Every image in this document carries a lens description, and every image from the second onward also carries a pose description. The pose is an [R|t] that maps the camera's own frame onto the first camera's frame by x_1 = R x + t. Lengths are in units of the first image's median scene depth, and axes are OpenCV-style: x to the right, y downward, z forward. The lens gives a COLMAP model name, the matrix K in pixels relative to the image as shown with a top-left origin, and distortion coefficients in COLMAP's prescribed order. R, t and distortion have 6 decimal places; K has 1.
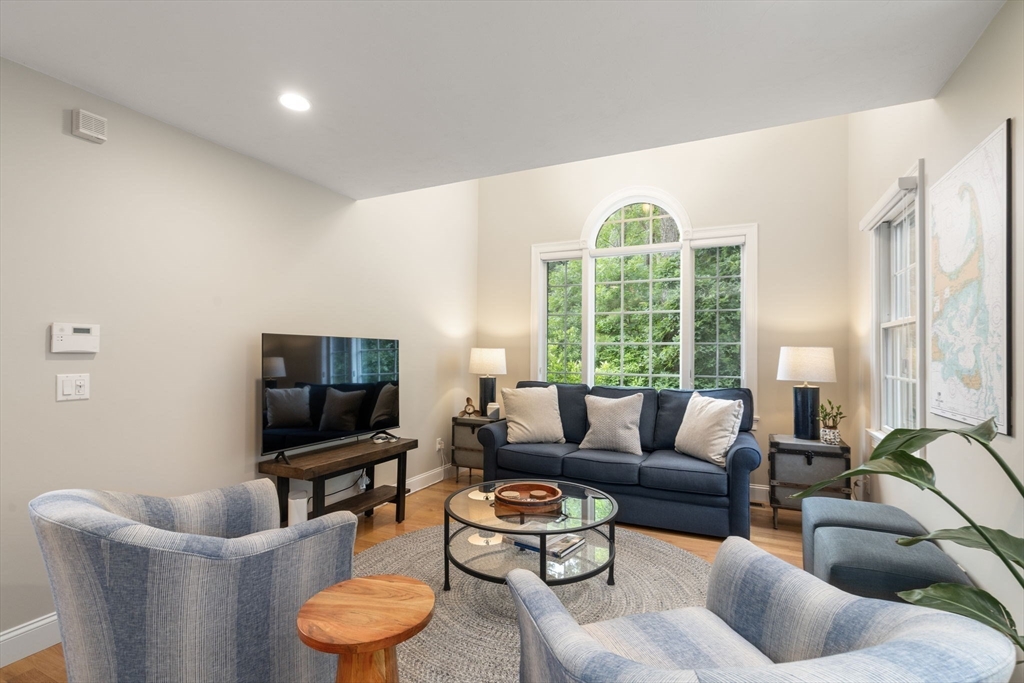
lens RADIAL K [[478.7, 0, 512.8], [0, 478.7, 345.5], [0, 0, 1]] dist [0.001448, 0.001294]
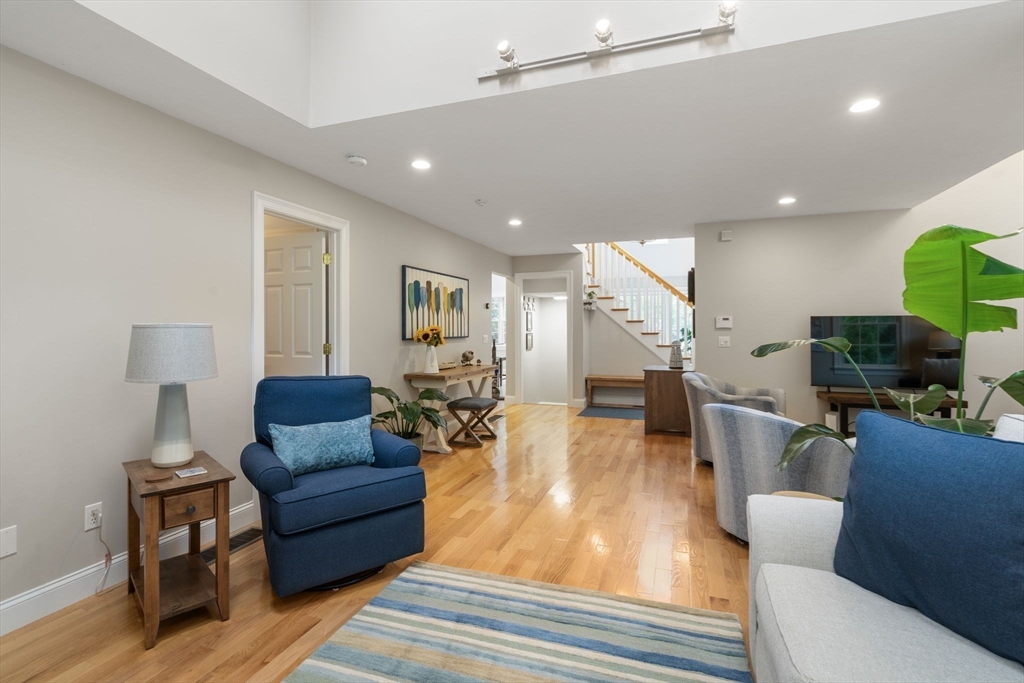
lens RADIAL K [[478.7, 0, 513.3], [0, 478.7, 333.6], [0, 0, 1]] dist [0.001448, 0.001294]
pose [[0.118487, 0.005894, -0.992938, 0.572230], [0.020220, 0.999761, 0.008348, 0.000277], [0.992750, -0.021066, 0.118340, -0.153096]]
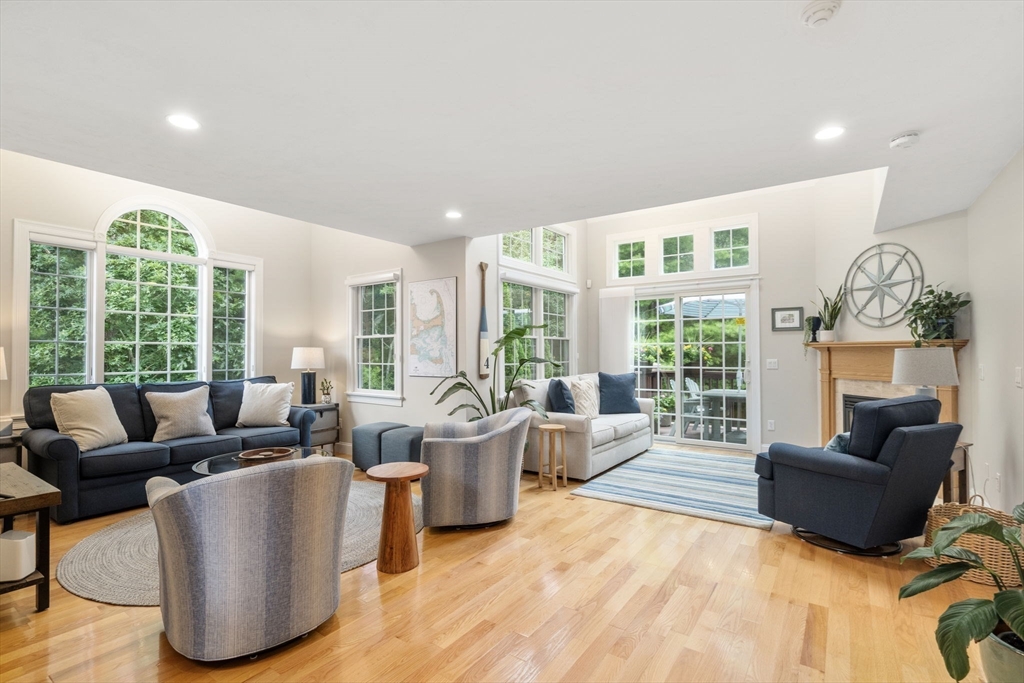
lens RADIAL K [[478.7, 0, 513.9], [0, 478.7, 348.6], [0, 0, 1]] dist [0.001448, 0.001294]
pose [[0.158682, 0.000759, 0.987329, -0.935130], [-0.014046, 0.999900, 0.001488, -0.005571], [-0.987230, -0.014105, 0.158677, 0.060215]]
